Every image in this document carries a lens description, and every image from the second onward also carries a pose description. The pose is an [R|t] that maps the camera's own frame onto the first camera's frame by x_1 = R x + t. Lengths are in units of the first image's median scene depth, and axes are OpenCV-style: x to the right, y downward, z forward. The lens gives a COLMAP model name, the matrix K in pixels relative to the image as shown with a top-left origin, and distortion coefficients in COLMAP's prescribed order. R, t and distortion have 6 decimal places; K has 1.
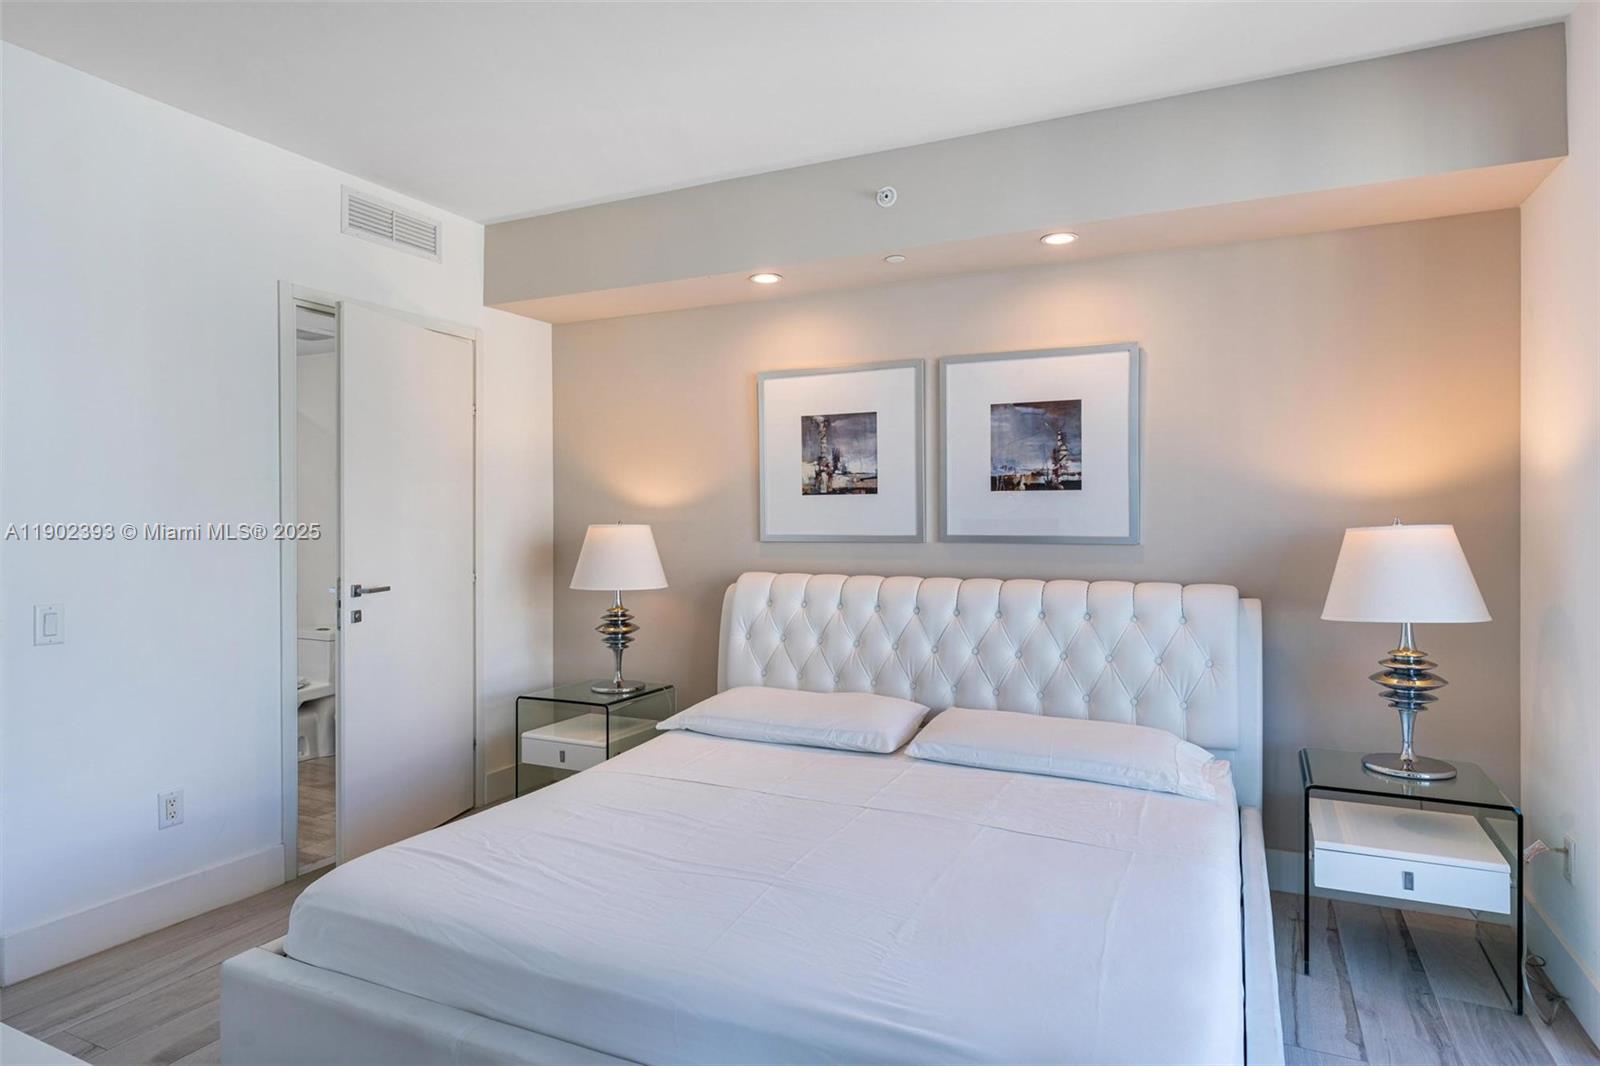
lens RADIAL K [[881.6, 0, 802.8], [0, 881.6, 524.4], [0, 0, 1]] dist [-0.000988, 0.000446]
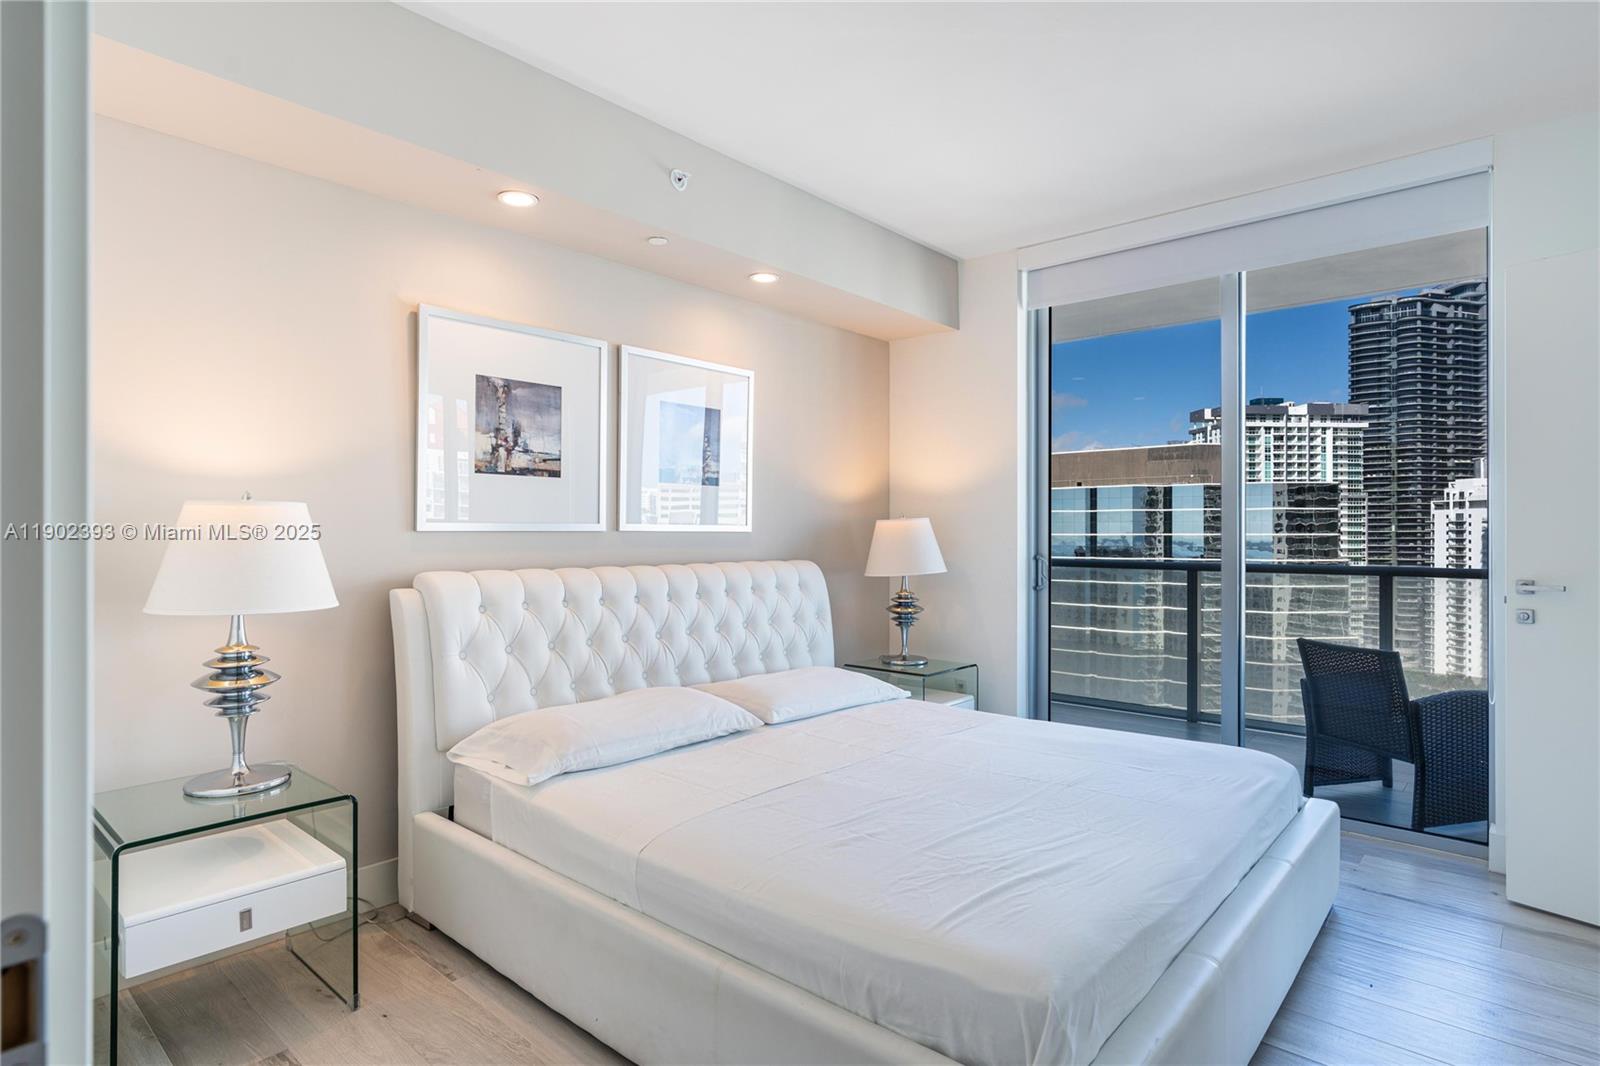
lens RADIAL K [[865.1, 0, 754.2], [0, 865.1, 529.1], [0, 0, 1]] dist [-0.002645, -0.002139]
pose [[0.300000, 0.007467, 0.953910, -0.686365], [0.003051, 0.999957, -0.008787, 0.025712], [-0.953934, 0.005547, 0.299964, 0.536090]]
